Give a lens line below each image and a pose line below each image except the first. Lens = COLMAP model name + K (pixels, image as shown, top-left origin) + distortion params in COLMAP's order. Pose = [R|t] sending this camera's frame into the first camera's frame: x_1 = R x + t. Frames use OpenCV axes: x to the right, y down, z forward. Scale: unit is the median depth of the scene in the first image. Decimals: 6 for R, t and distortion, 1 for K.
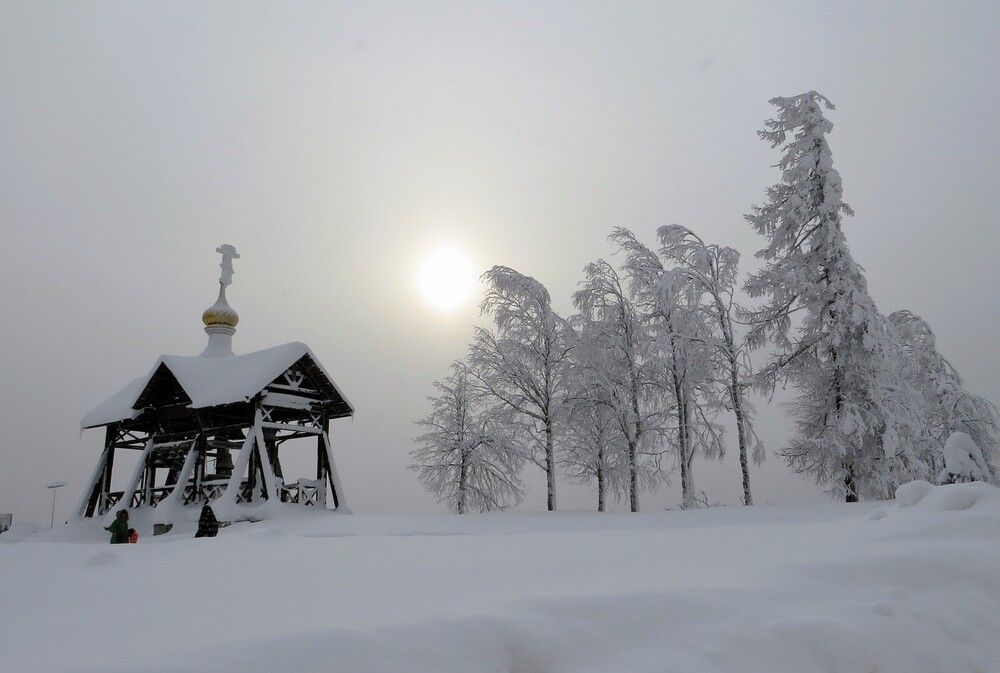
lens RADIAL K [[1988.1, 0, 500.0], [0, 1988.1, 336.5], [0, 0, 1]] dist [-0.006513, 0.274610]
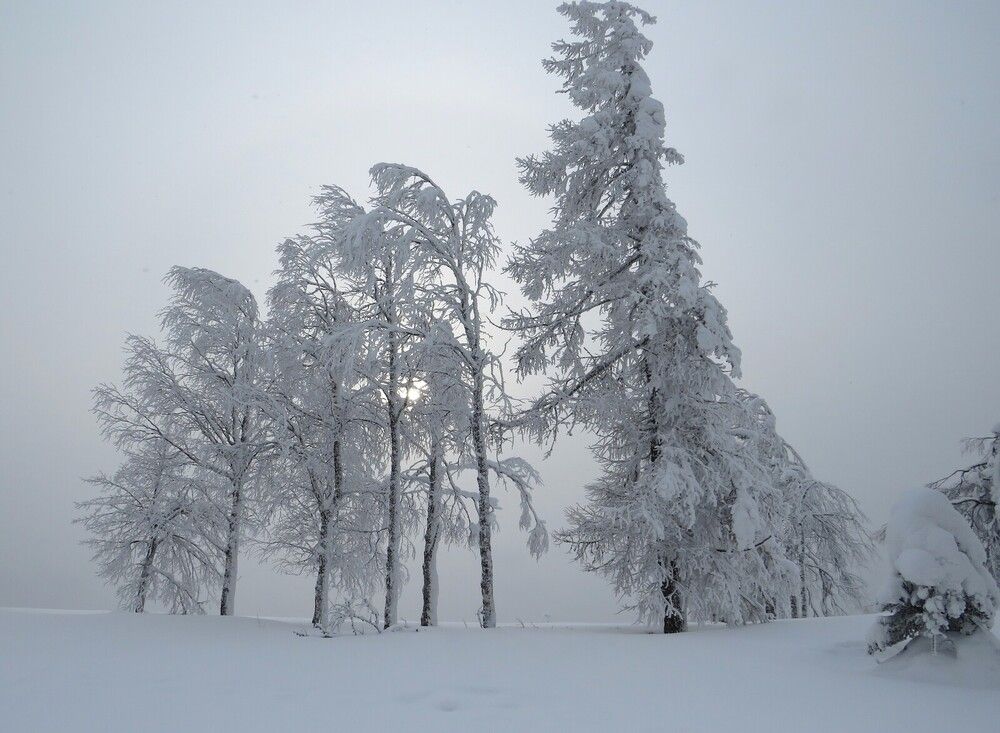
lens RADIAL K [[912.7, 0, 500.0], [0, 912.7, 366.5], [0, 0, 1]] dist [-0.008264, -0.008222]
pose [[0.999122, 0.034895, -0.023173, 0.128817], [-0.037945, 0.988285, -0.147828, 0.049565], [0.017743, 0.148577, 0.988742, 0.721197]]
